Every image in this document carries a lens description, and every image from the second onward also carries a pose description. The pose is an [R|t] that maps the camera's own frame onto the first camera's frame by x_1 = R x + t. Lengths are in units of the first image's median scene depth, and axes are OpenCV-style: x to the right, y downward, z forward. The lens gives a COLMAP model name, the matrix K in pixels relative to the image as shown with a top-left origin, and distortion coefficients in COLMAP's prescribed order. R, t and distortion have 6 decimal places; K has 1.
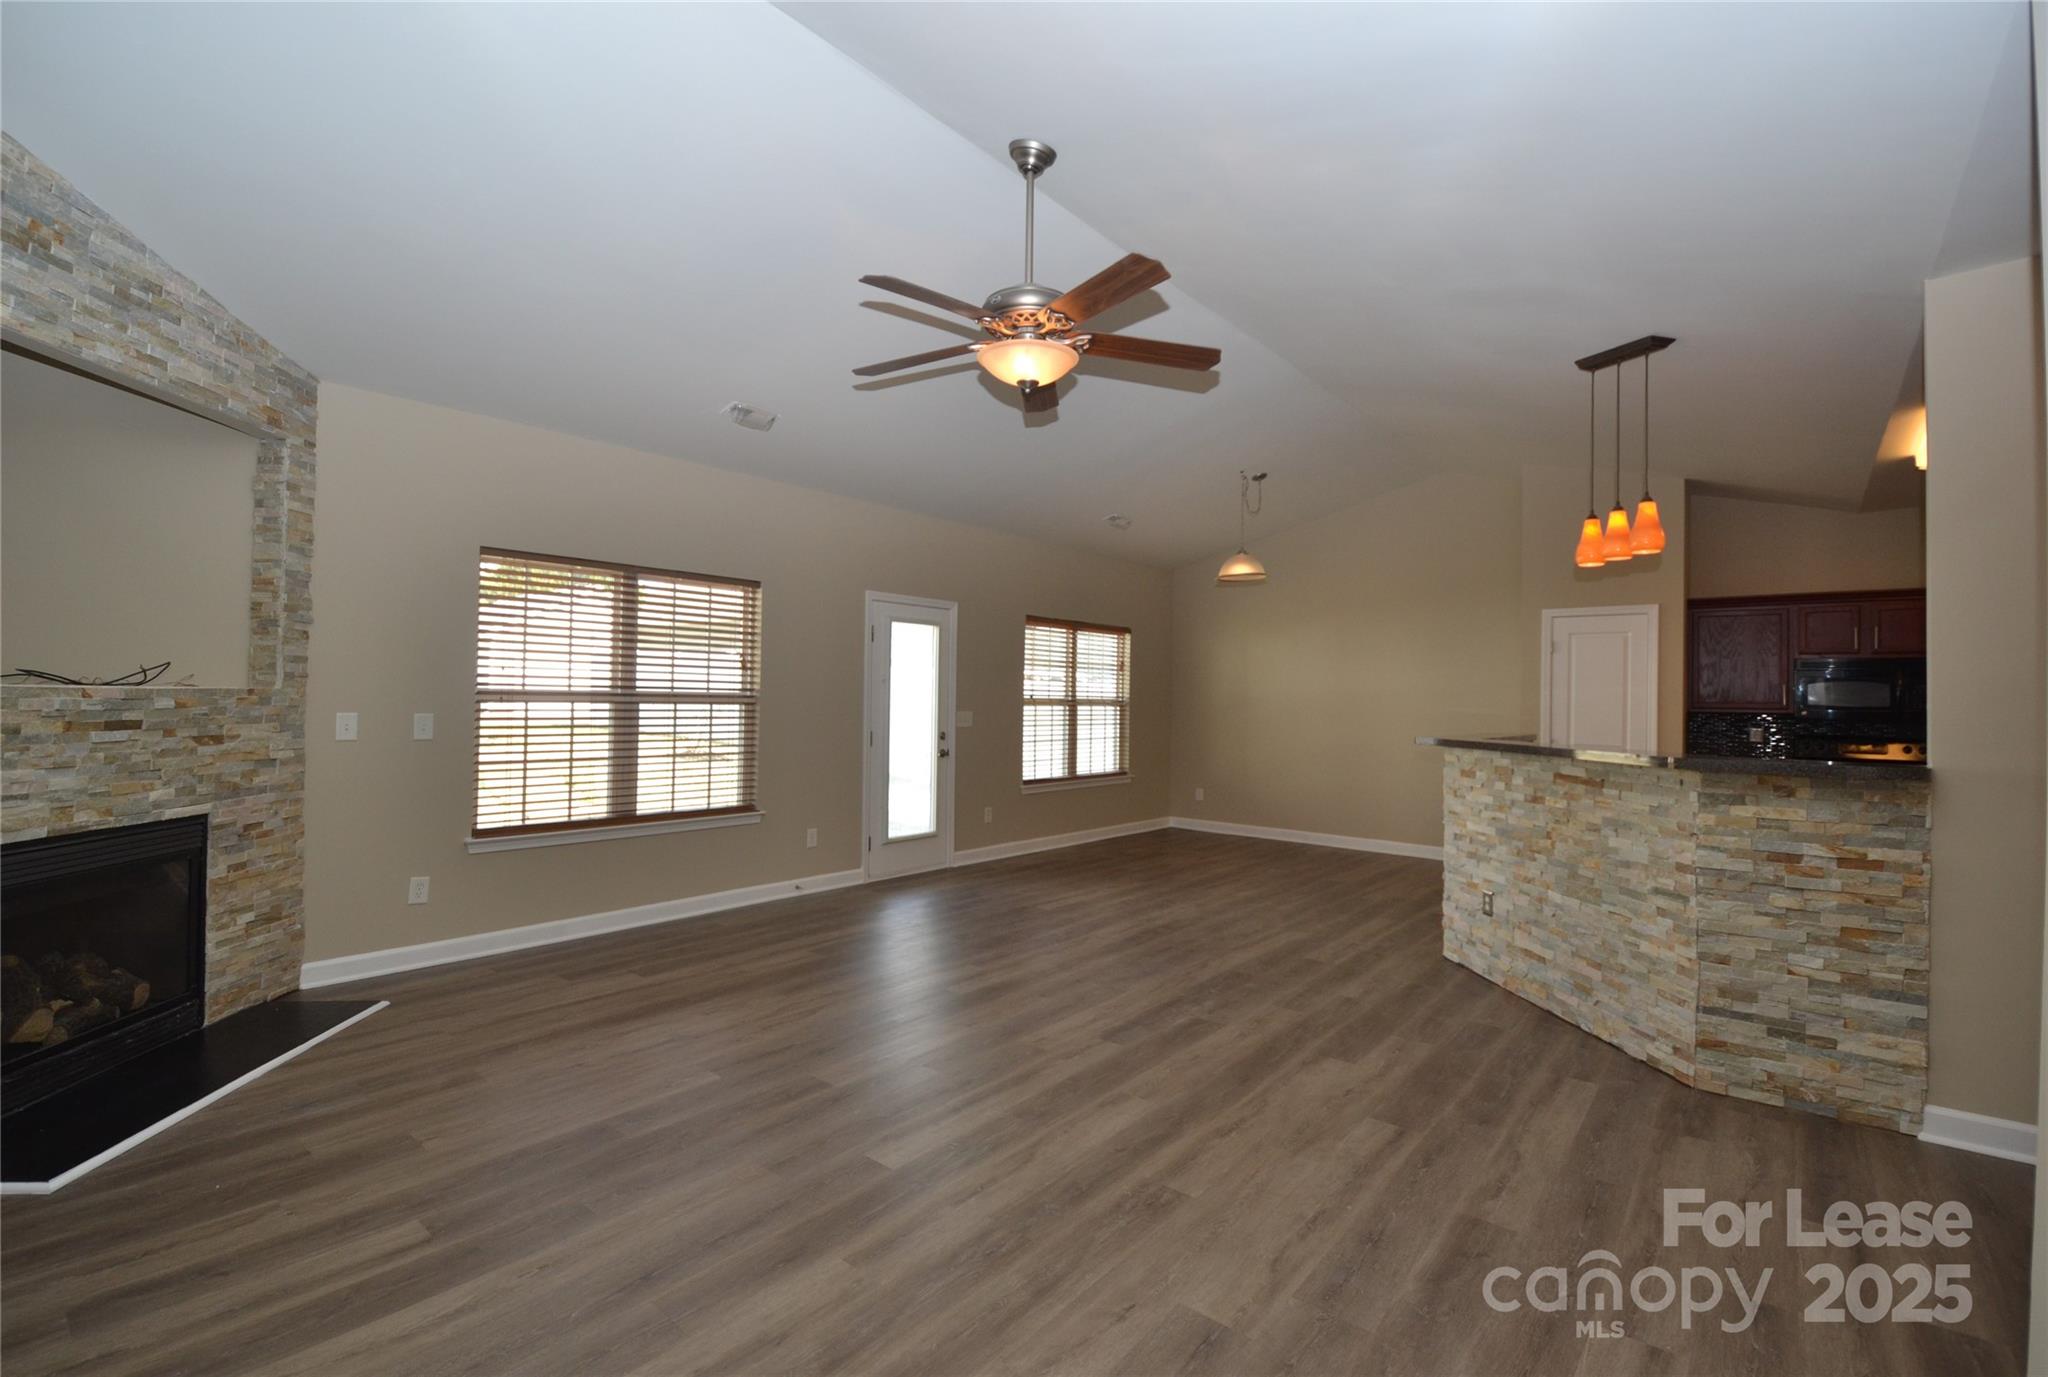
lens RADIAL K [[913.0, 0, 1024.0], [0, 913.0, 688.5], [0, 0, 1]] dist [0.015128, -0.021511]
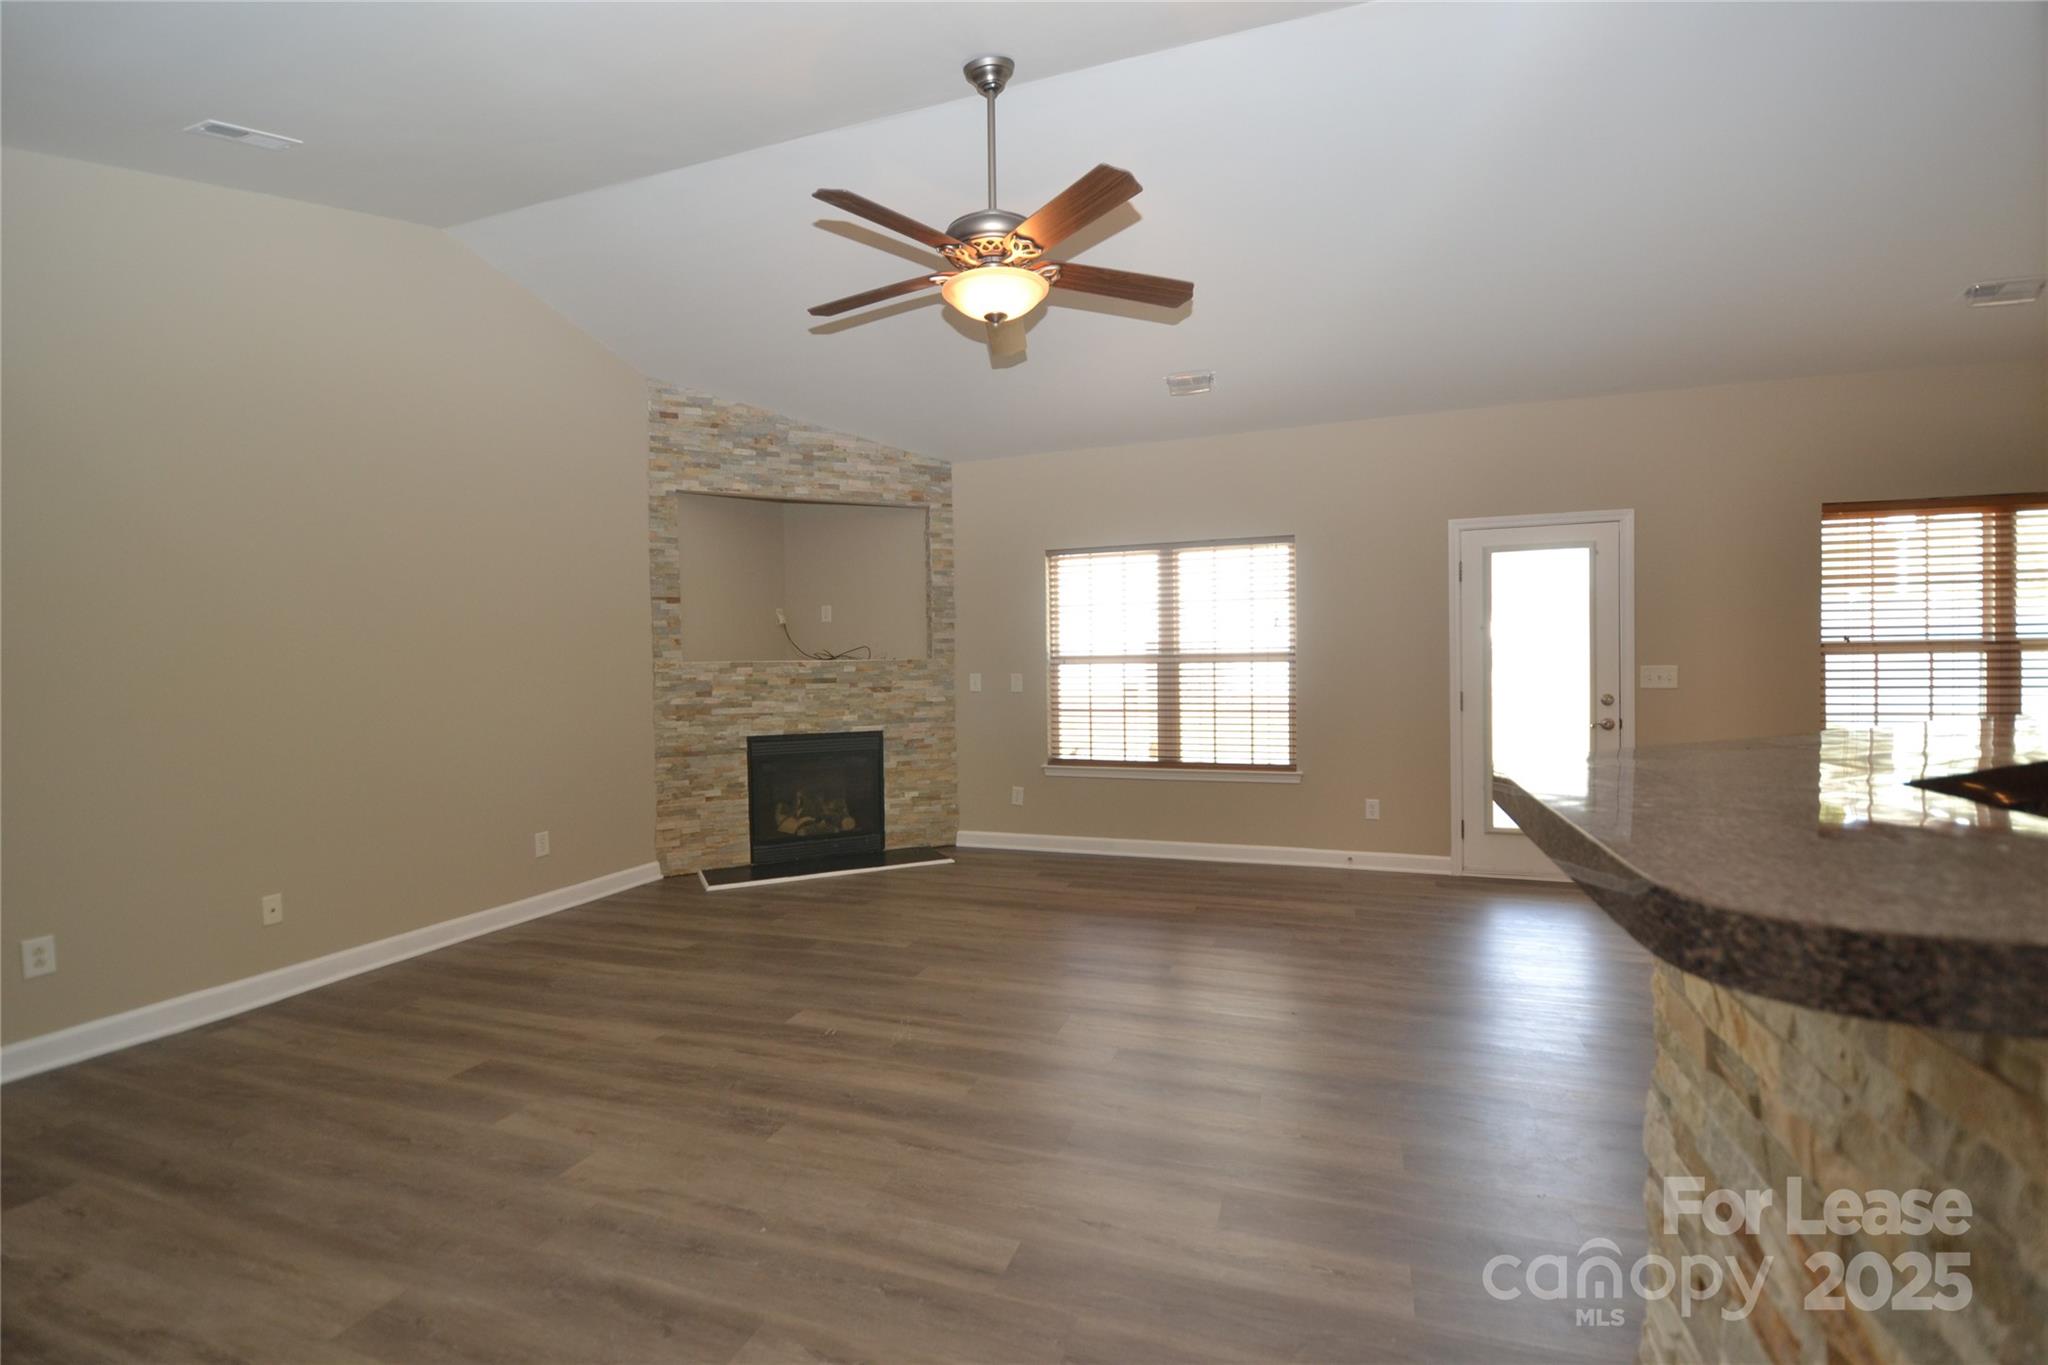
lens RADIAL K [[902.6, 0, 1018.0], [0, 902.6, 684.2], [0, 0, 1]] dist [0.021852, -0.028420]
pose [[0.339097, 0.000153, -0.940751, 0.833675], [0.030910, 0.999458, 0.011305, 0.034119], [0.940243, -0.032912, 0.338909, 0.641447]]
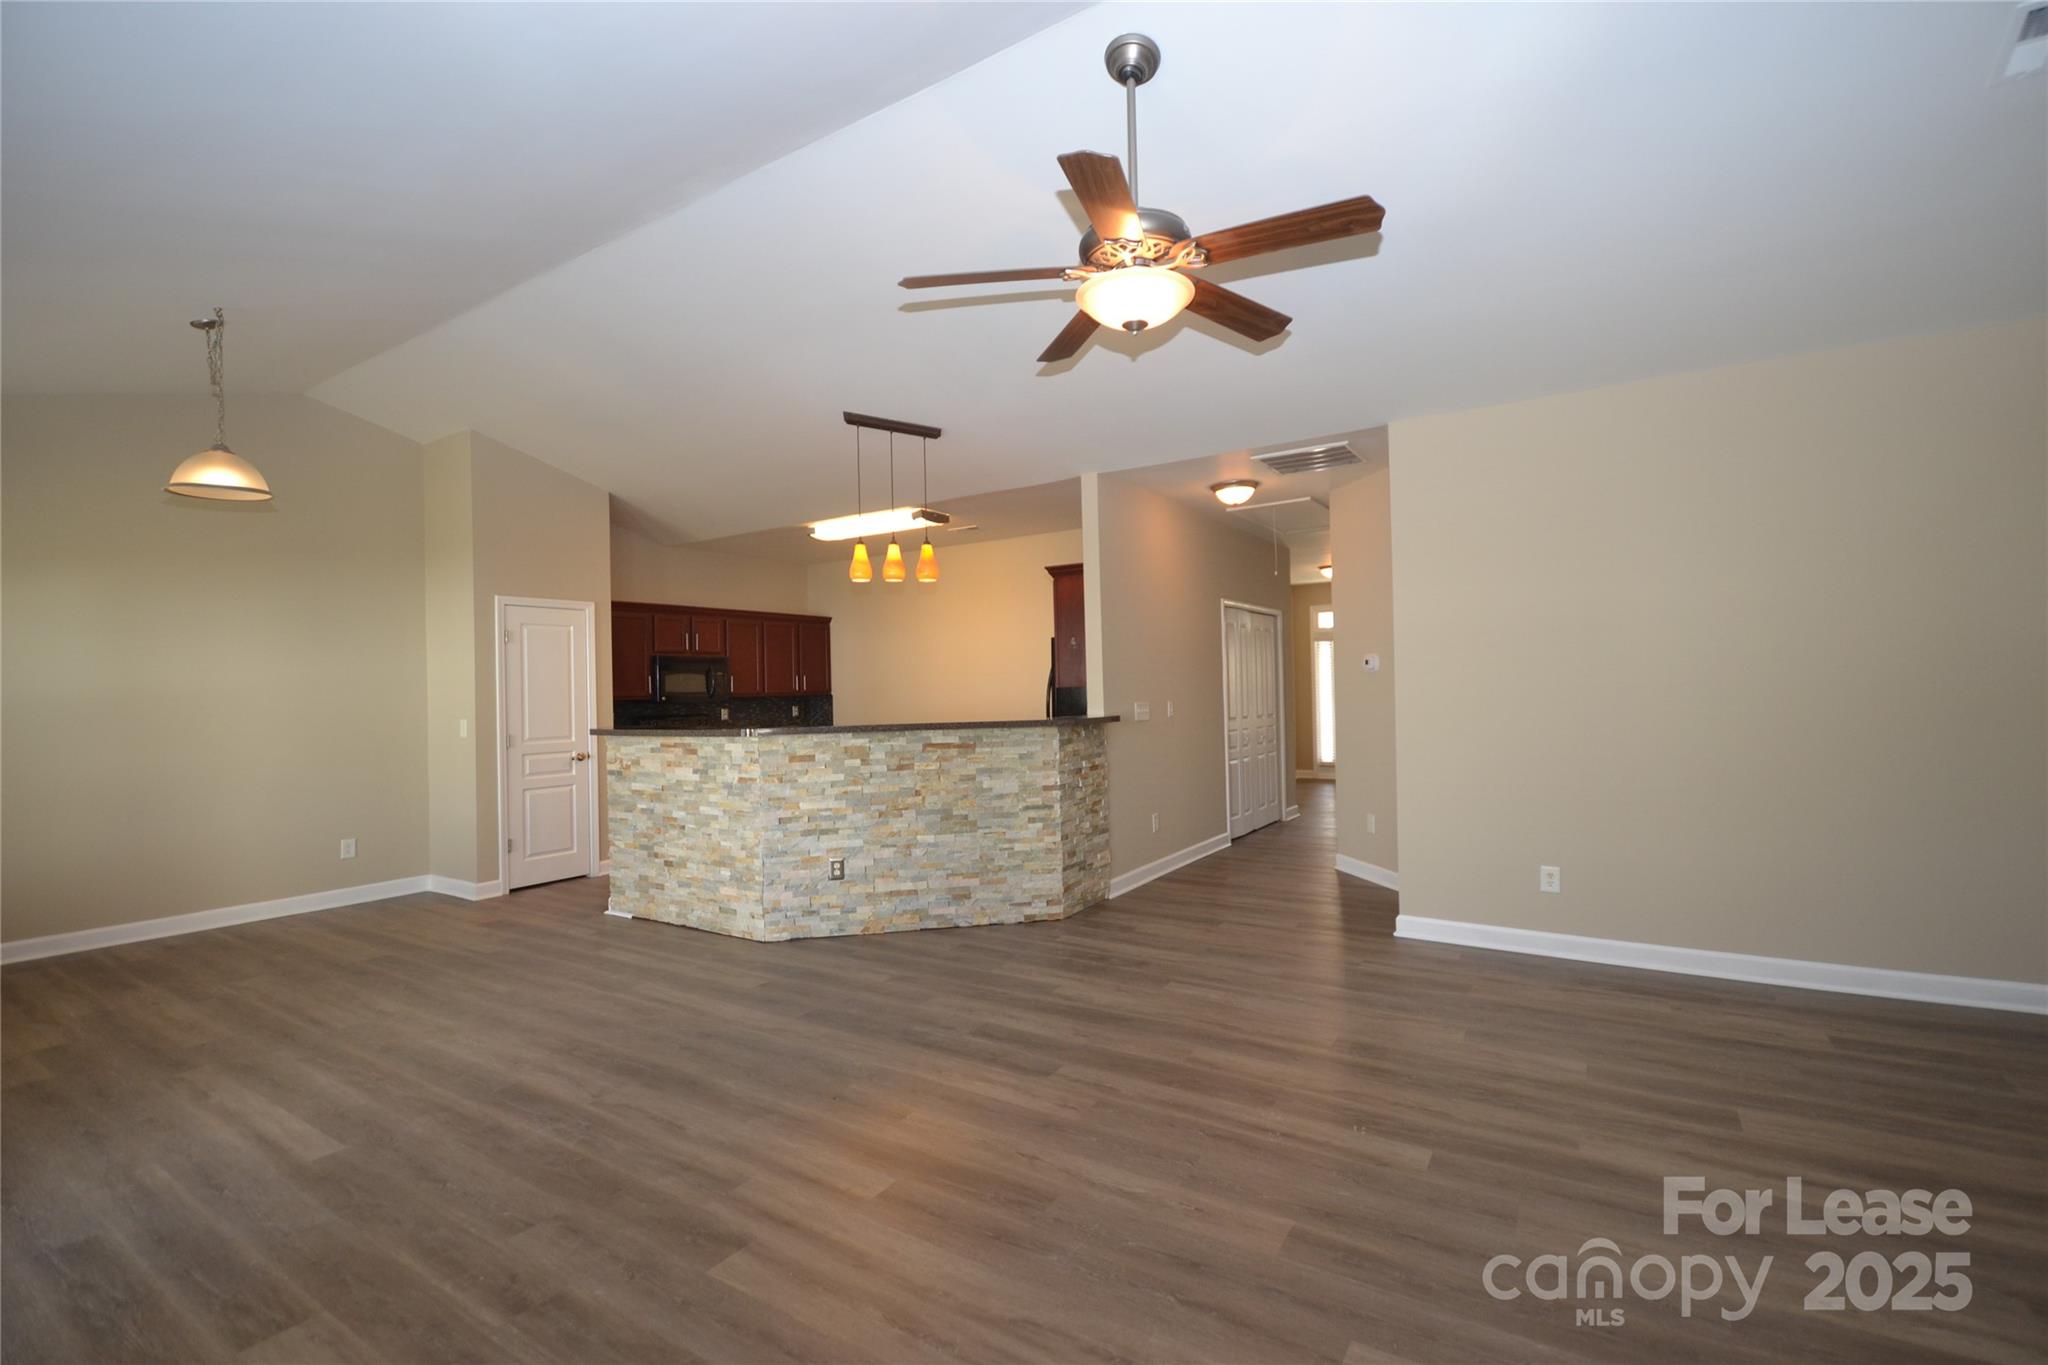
lens RADIAL K [[902.6, 0, 1018.0], [0, 902.6, 684.2], [0, 0, 1]] dist [0.021852, -0.028420]
pose [[-0.120977, -0.011062, 0.992594, -0.775588], [0.008223, 0.999892, 0.012145, -0.006299], [-0.992621, 0.009632, -0.120873, 1.130255]]
